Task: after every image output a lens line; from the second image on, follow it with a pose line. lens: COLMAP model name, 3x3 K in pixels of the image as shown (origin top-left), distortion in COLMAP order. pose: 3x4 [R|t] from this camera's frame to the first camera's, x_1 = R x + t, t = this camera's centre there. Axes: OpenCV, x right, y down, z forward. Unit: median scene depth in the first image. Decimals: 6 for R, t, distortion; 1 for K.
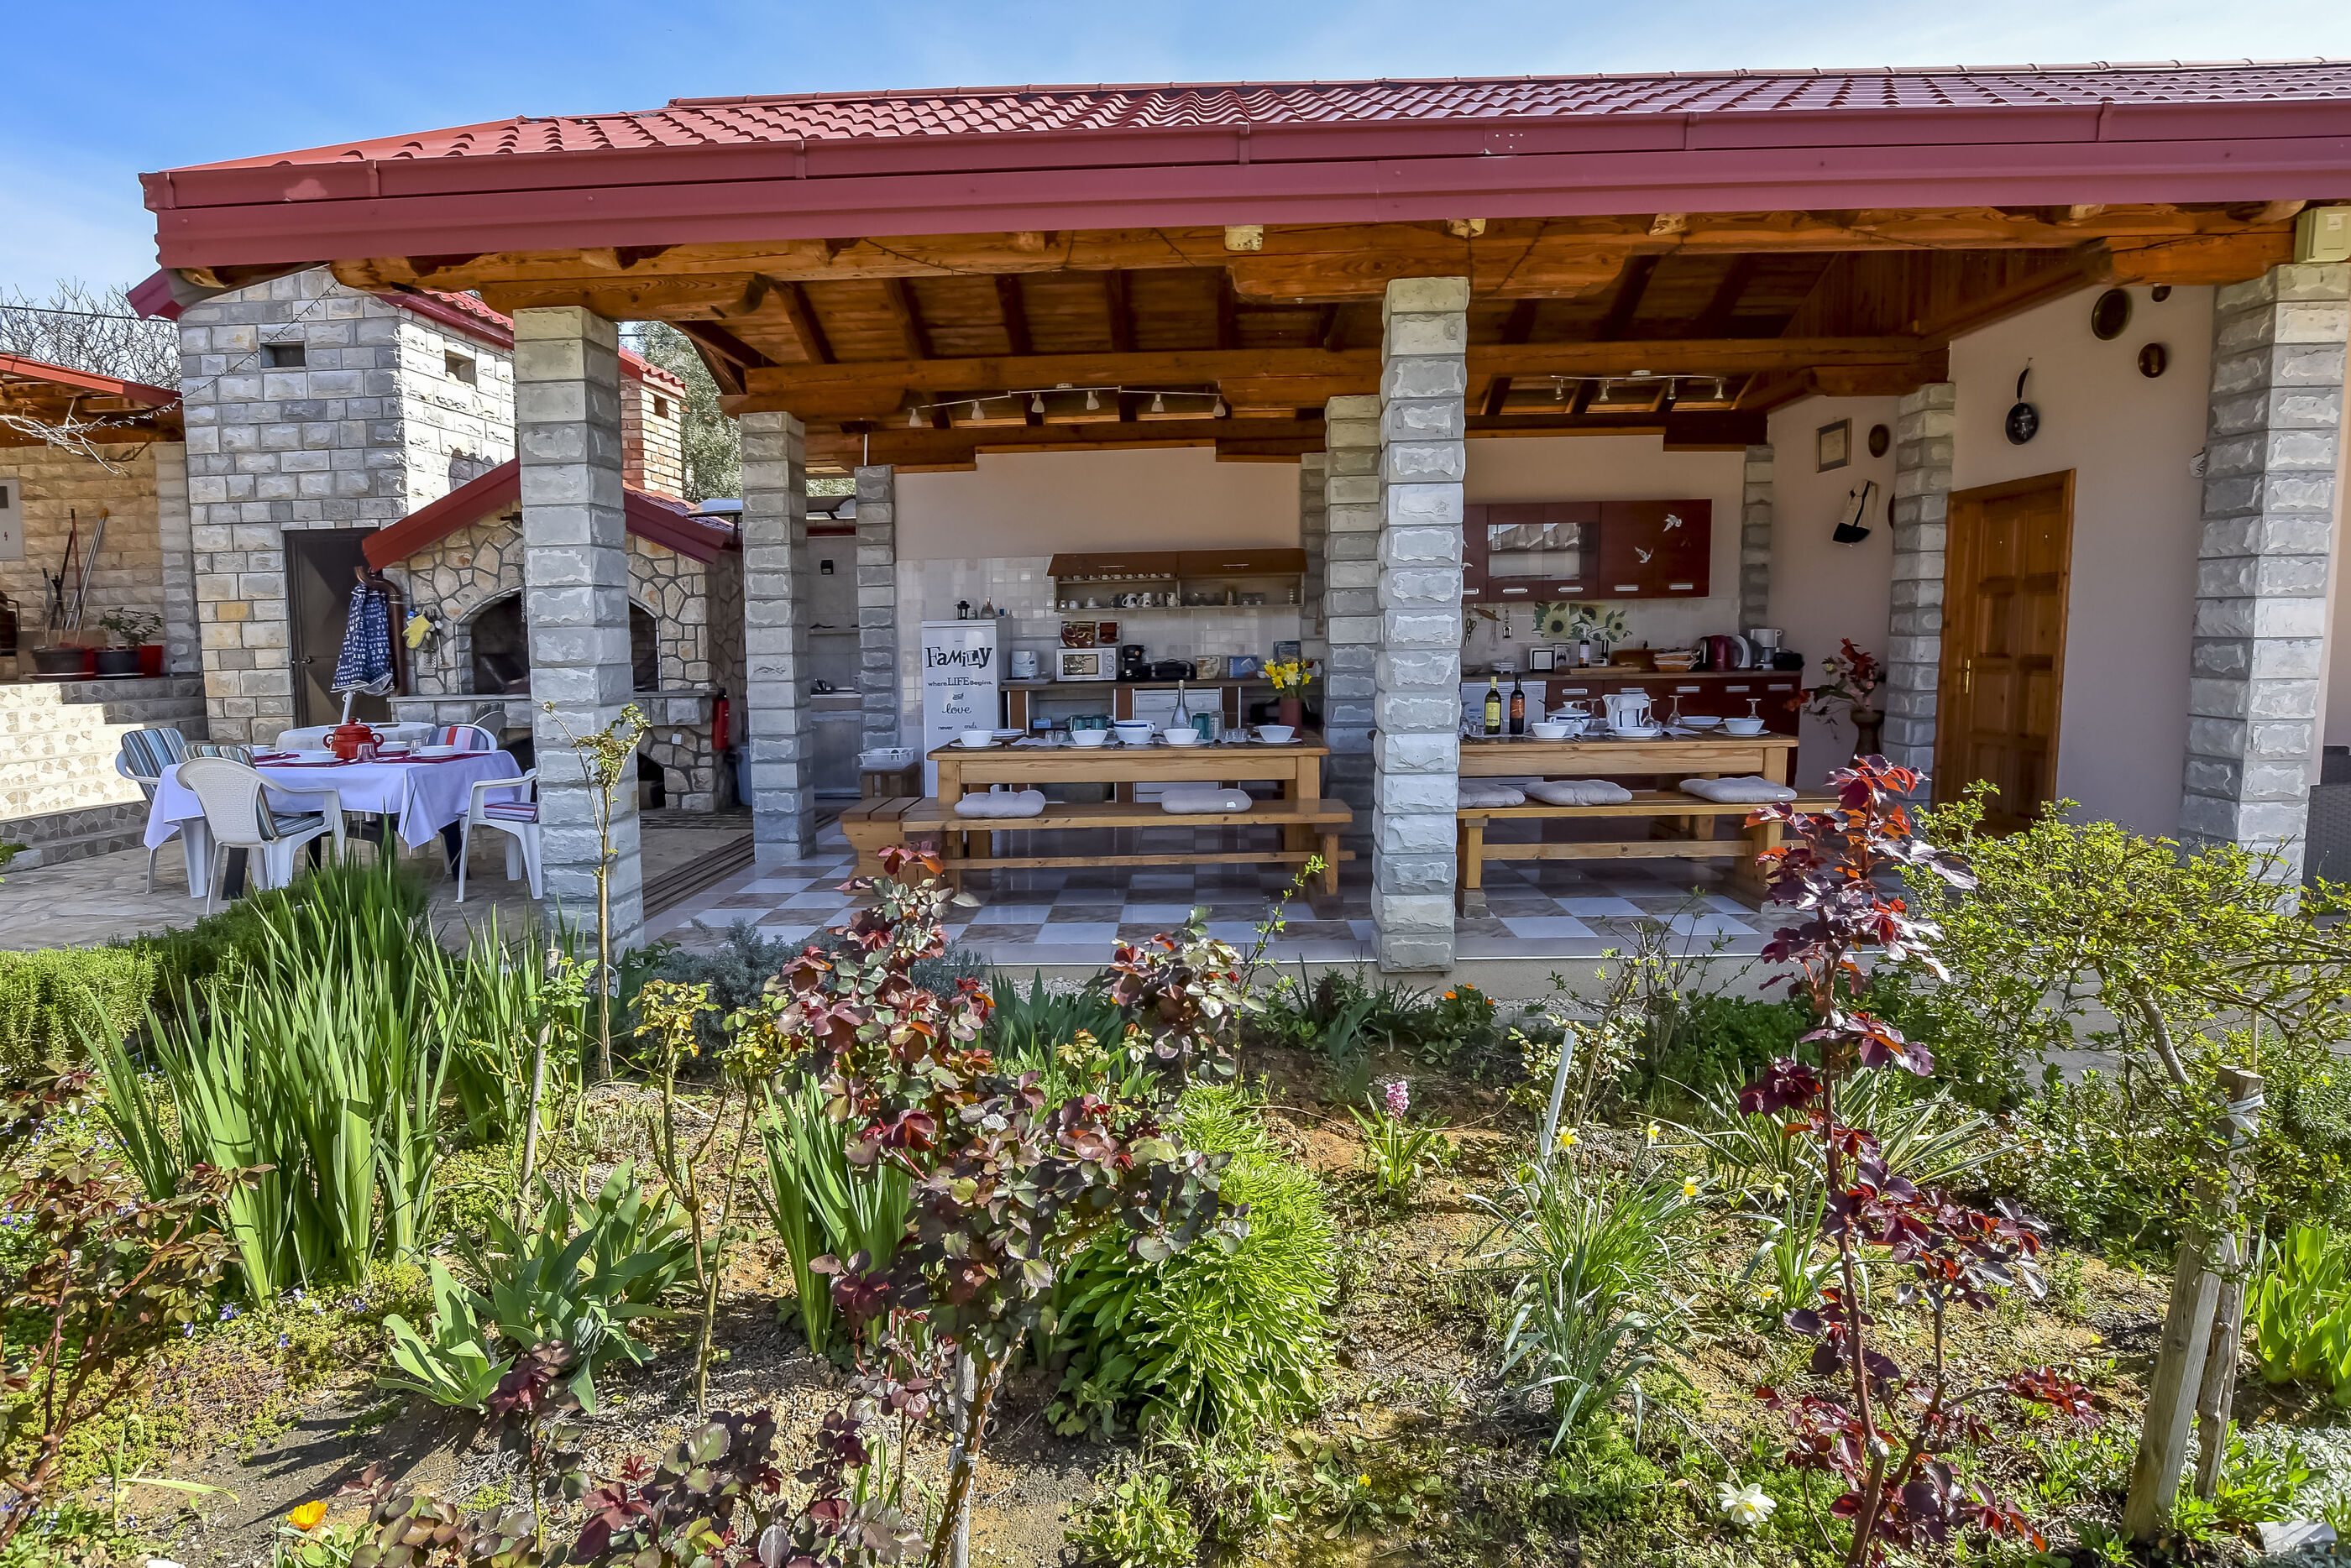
lens RADIAL K [[1112.9, 0, 1182.5], [0, 1112.9, 689.3], [0, 0, 1]] dist [-0.039002, 0.002217]
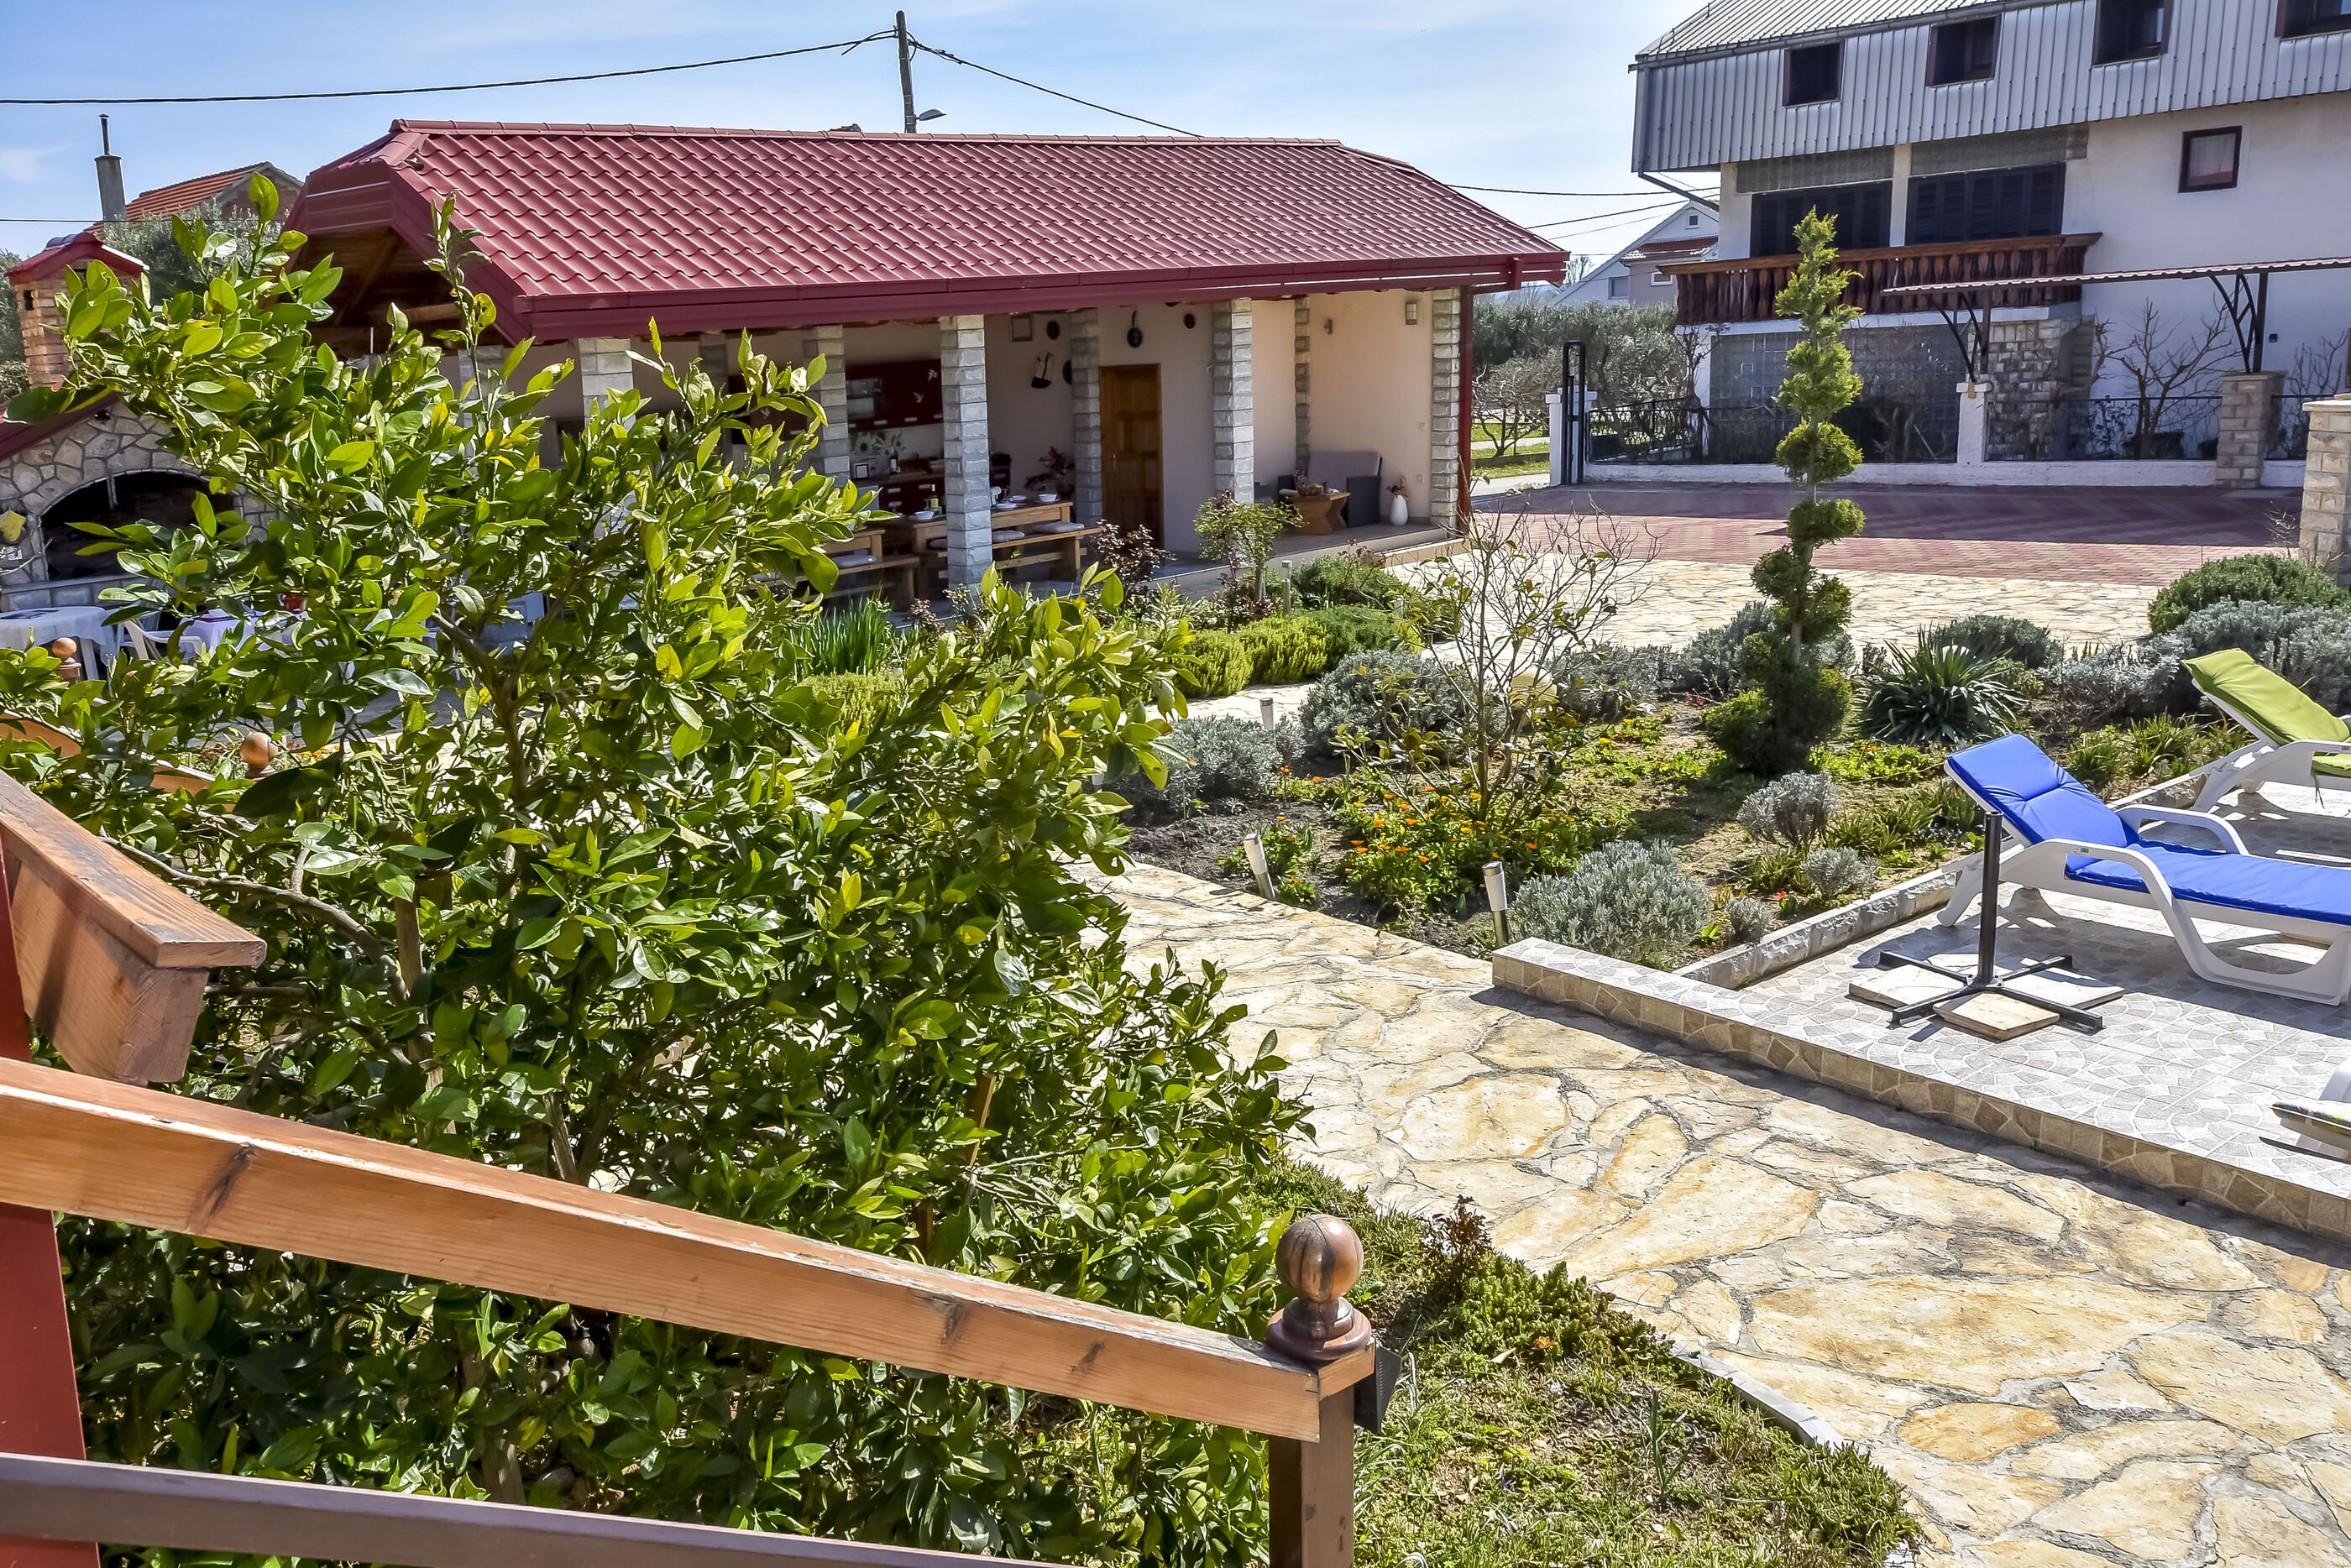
lens RADIAL K [[1969.8, 0, 1164.7], [0, 1969.8, 794.6], [0, 0, 1]] dist [0.012266, 0.021067]
pose [[0.681402, -0.202721, 0.703275, -1.415895], [0.092357, 0.977012, 0.192142, -0.078466], [-0.726059, -0.065974, 0.684460, -1.178863]]
